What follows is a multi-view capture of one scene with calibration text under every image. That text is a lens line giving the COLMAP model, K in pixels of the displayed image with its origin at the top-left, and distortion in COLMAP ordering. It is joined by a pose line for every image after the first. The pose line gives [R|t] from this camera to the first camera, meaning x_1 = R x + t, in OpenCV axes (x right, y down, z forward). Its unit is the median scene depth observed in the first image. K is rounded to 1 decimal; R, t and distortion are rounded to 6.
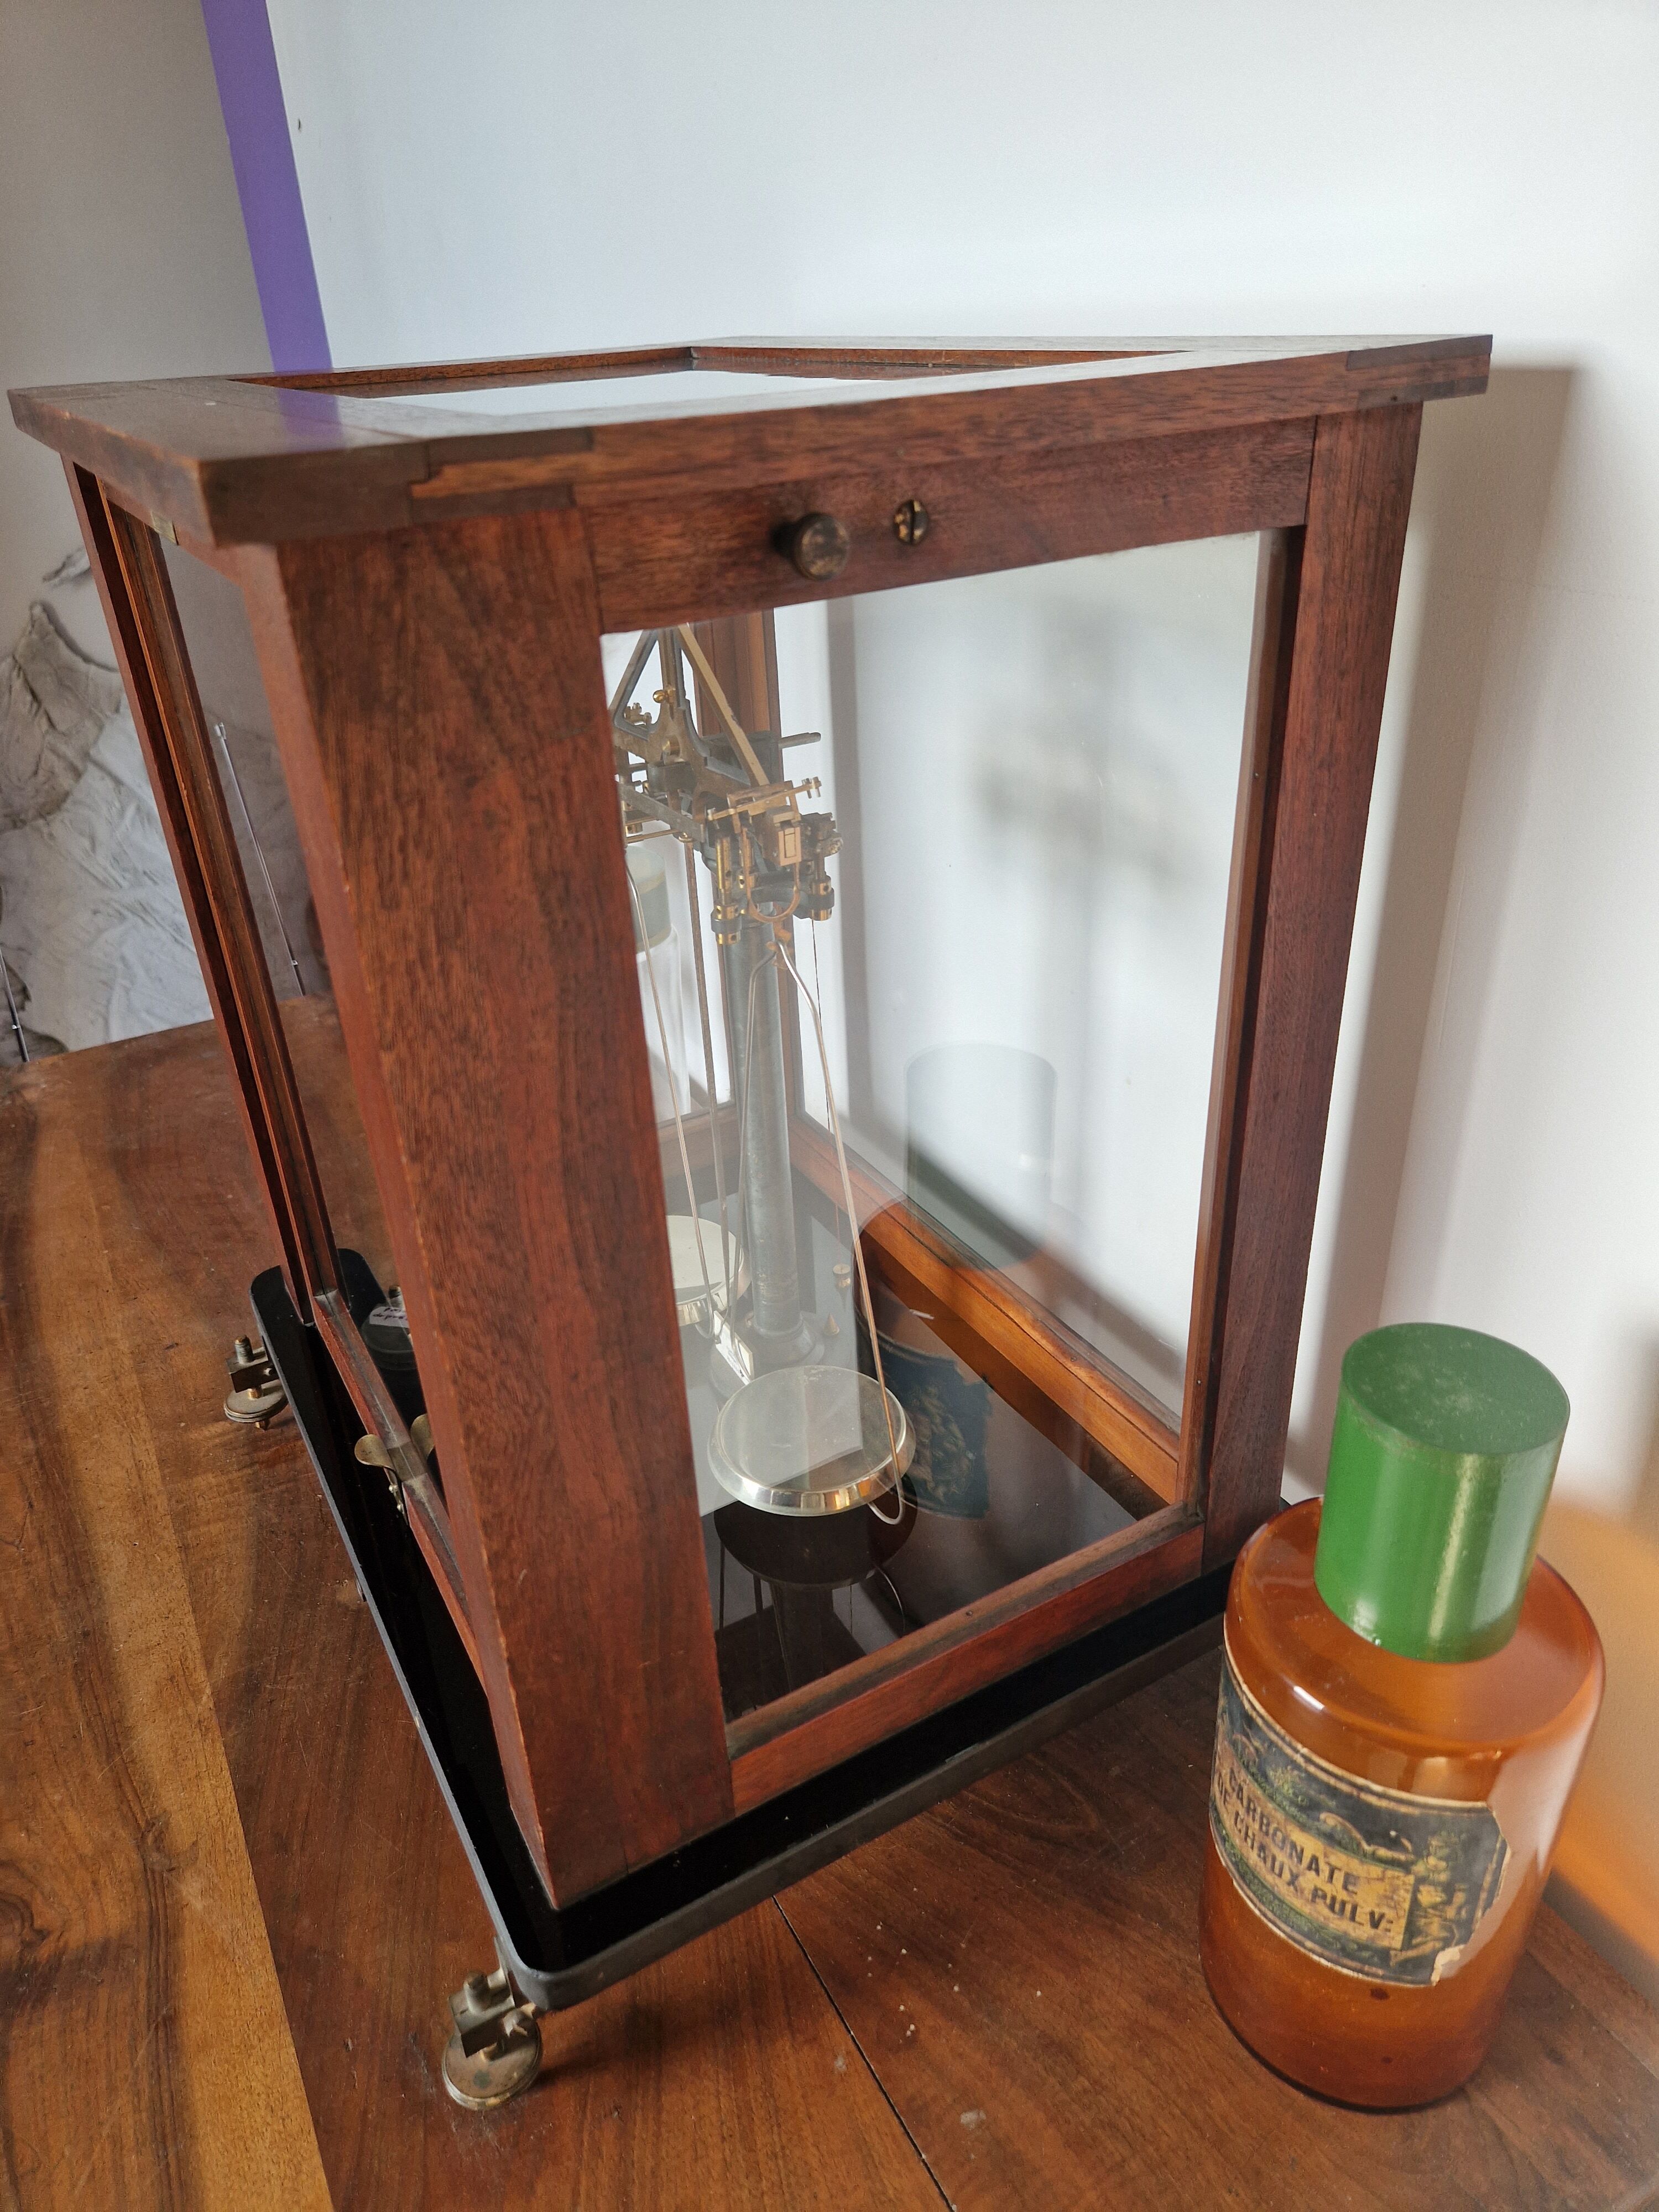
lens RADIAL K [[1489.6, 0, 785.7], [0, 1489.6, 1100.6], [0, 0, 1]] dist [0.061818, -0.057630]
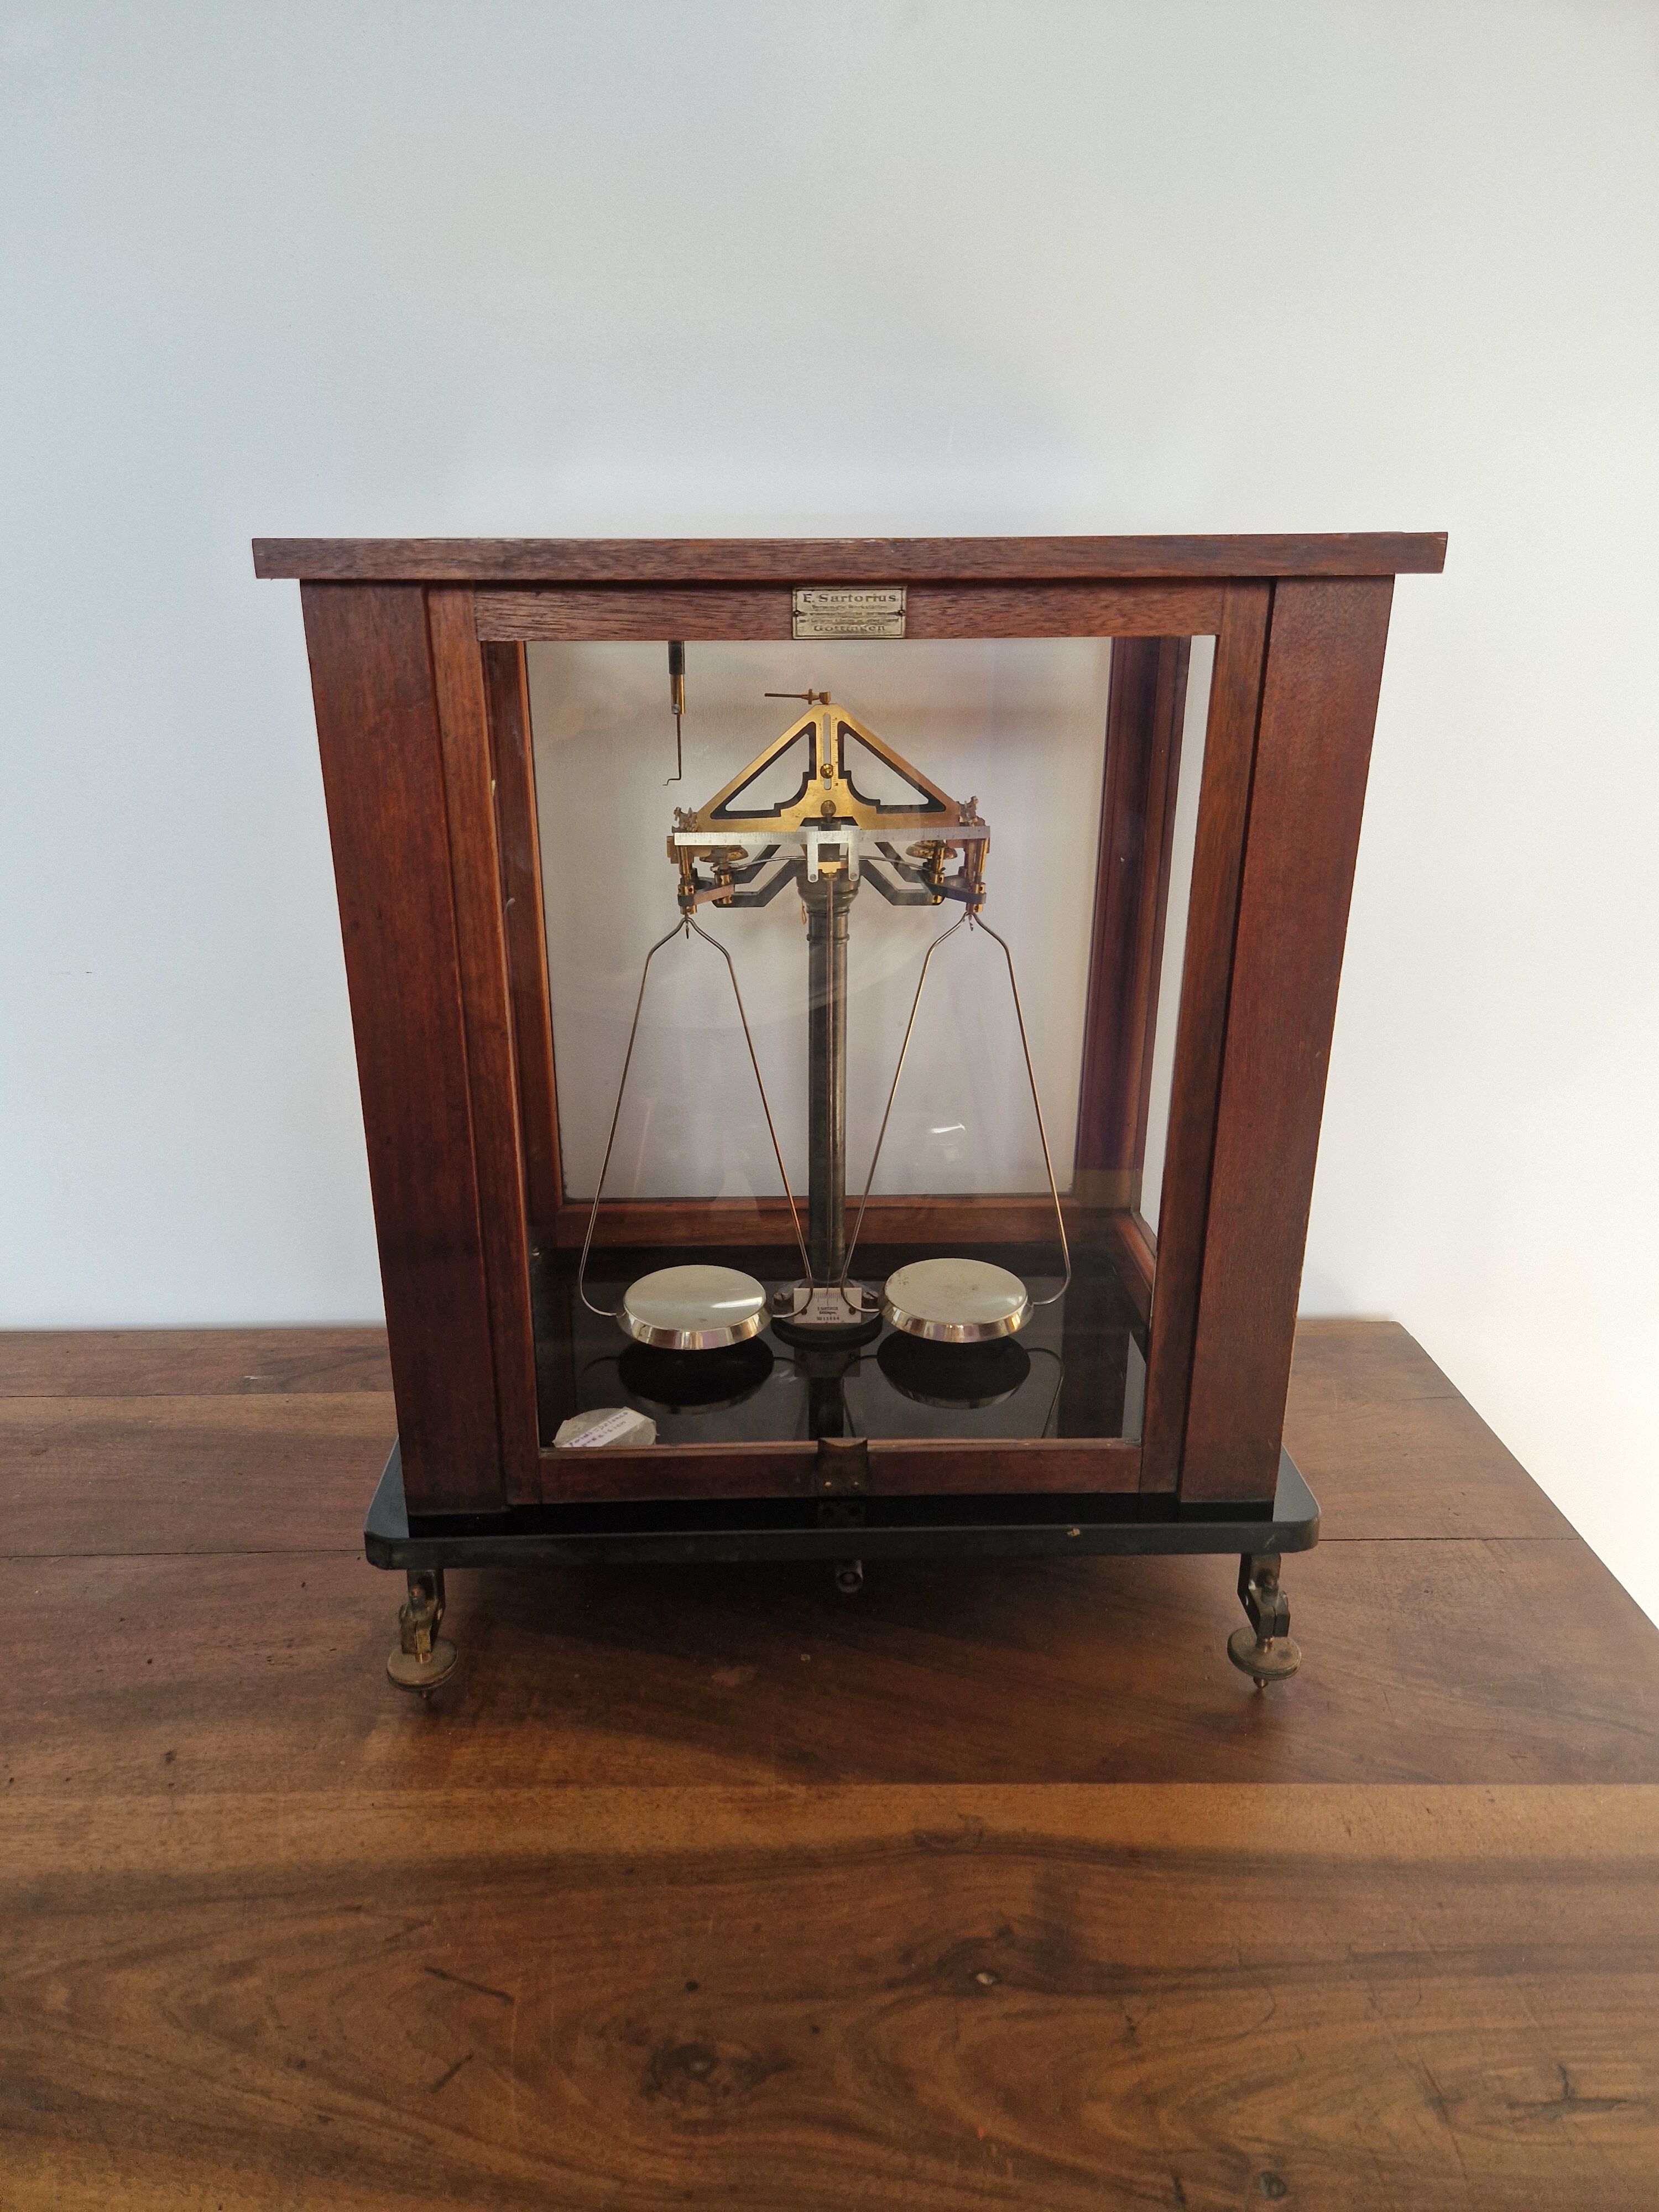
lens RADIAL K [[1489.6, 0, 785.7], [0, 1489.6, 1100.6], [0, 0, 1]] dist [0.061818, -0.057630]
pose [[0.462886, -0.259724, 0.847514, -1.182463], [0.399821, 0.914502, 0.061883, -0.086817], [-0.791126, 0.310209, 0.527153, 0.363004]]
